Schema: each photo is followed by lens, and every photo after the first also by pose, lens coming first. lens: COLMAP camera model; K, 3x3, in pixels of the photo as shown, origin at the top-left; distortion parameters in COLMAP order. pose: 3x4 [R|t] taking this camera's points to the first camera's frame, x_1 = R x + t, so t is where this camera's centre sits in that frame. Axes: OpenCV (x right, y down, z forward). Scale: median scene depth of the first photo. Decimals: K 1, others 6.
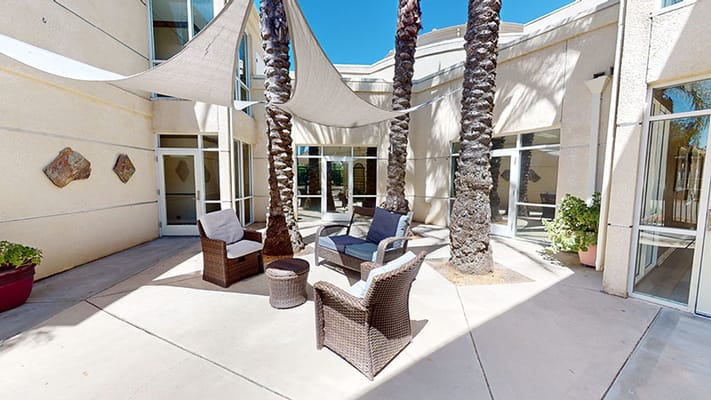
lens RADIAL K [[261.0, 0, 355.0], [0, 261.0, 200.8], [0, 0, 1]] dist [0.003934, 0.000129]
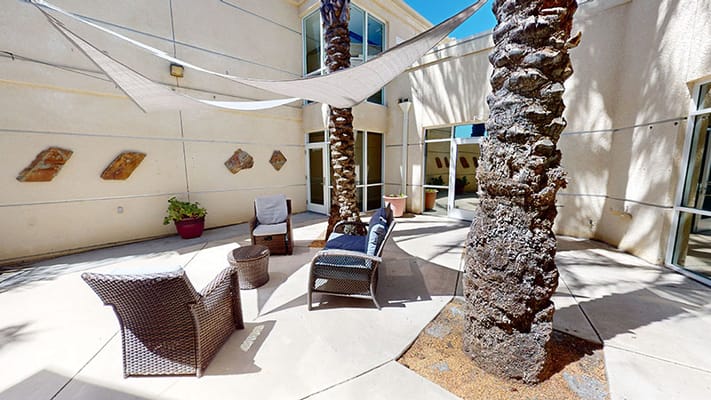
lens RADIAL K [[261.0, 0, 356.9], [0, 261.0, 199.1], [0, 0, 1]] dist [0.003934, 0.000129]
pose [[0.657923, 0.092291, -0.747409, 0.490279], [-0.054240, 0.995692, 0.075203, -0.043655], [0.751130, -0.008938, 0.660094, 0.378758]]
